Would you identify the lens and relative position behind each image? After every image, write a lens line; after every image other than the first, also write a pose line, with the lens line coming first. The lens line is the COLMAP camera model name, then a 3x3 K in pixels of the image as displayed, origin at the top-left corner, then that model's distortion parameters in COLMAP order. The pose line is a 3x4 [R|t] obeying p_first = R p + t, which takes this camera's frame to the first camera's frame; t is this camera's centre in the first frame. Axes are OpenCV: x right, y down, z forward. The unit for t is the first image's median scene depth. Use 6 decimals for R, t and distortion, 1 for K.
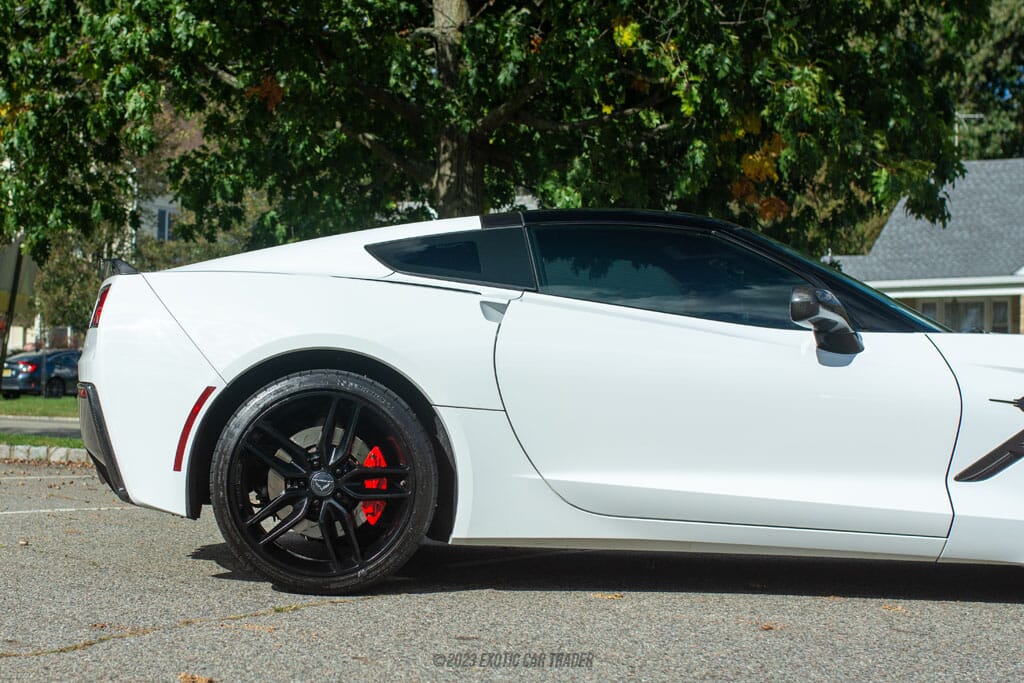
lens RADIAL K [[2157.4, 0, 502.6], [0, 2157.4, 346.0], [0, 0, 1]] dist [-0.249550, 0.000000]
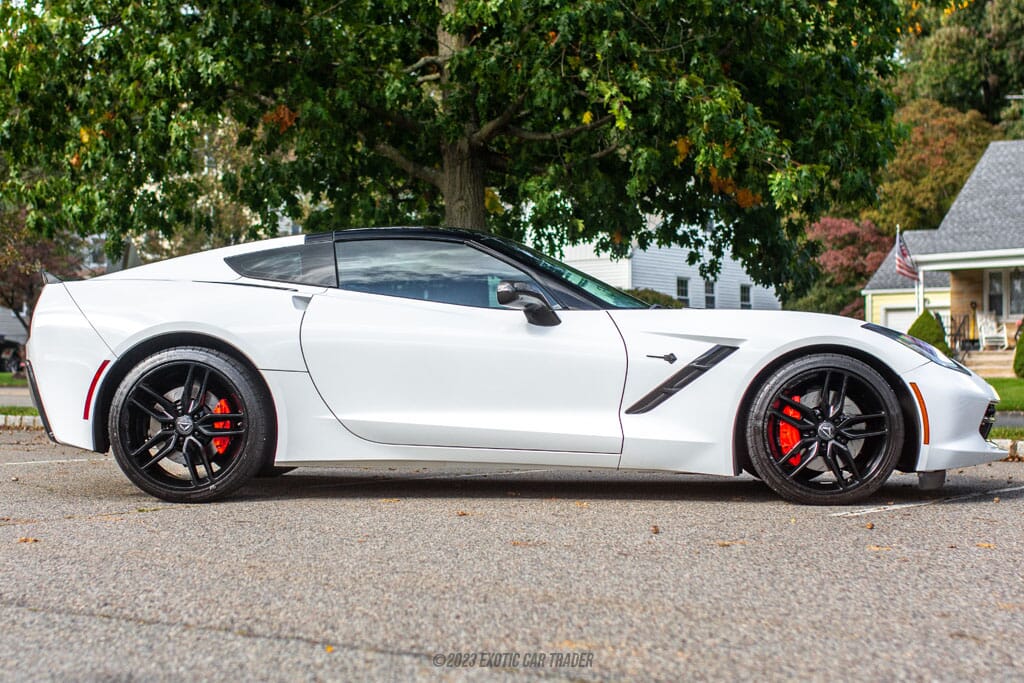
lens RADIAL K [[2027.4, 0, 521.5], [0, 2027.4, 340.9], [0, 0, 1]] dist [-0.068104, 0.000000]
pose [[0.998167, -0.025758, -0.054773, 0.214506], [0.026204, 0.999629, 0.007448, 0.003159], [0.054561, -0.008870, 0.998471, -0.335310]]
